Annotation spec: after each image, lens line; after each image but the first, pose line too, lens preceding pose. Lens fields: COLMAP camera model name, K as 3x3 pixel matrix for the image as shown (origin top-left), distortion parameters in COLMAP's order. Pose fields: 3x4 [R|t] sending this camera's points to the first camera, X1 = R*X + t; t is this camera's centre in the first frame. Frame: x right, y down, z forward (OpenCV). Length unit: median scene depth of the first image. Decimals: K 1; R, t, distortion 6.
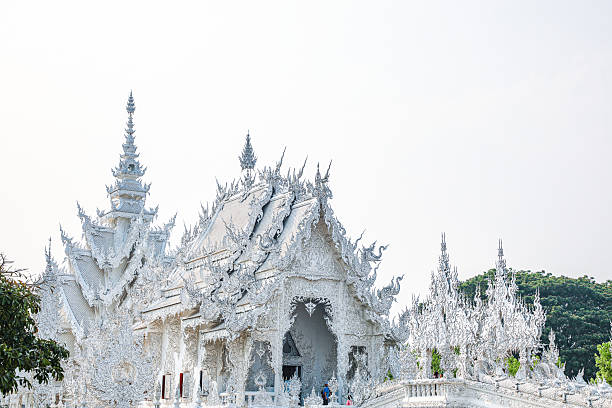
lens RADIAL K [[1291.6, 0, 306.0], [0, 1291.6, 204.0], [0, 0, 1]] dist [0.378254, 0.005430]
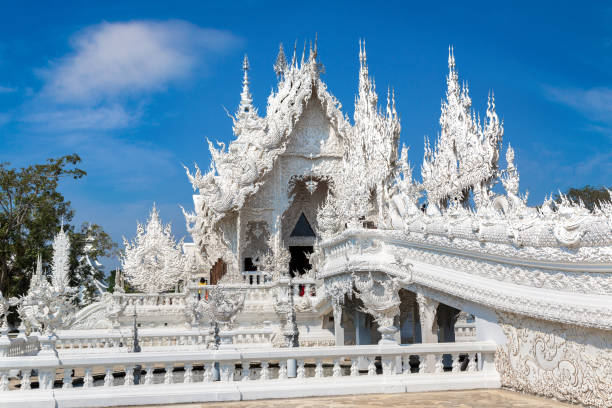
lens RADIAL K [[672.3, 0, 306.0], [0, 672.3, 204.0], [0, 0, 1]] dist [-0.005357, -0.006297]
pose [[0.958615, -0.078459, -0.273680, 0.137873], [0.085357, 0.996261, 0.013368, 0.086200], [0.271608, -0.036175, 0.961728, 0.502990]]
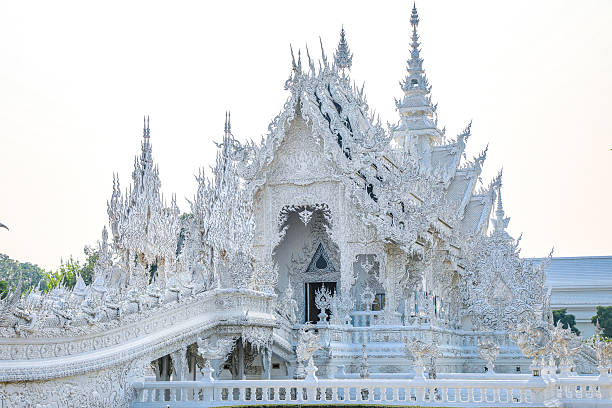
lens RADIAL K [[1176.7, 0, 306.0], [0, 1176.7, 204.0], [0, 0, 1]] dist [0.322717, -0.062362]
pose [[0.726354, -0.113144, -0.677944, 0.541263], [0.146095, 0.989233, -0.008569, 0.078256], [0.671615, -0.092820, 0.735063, 0.413990]]
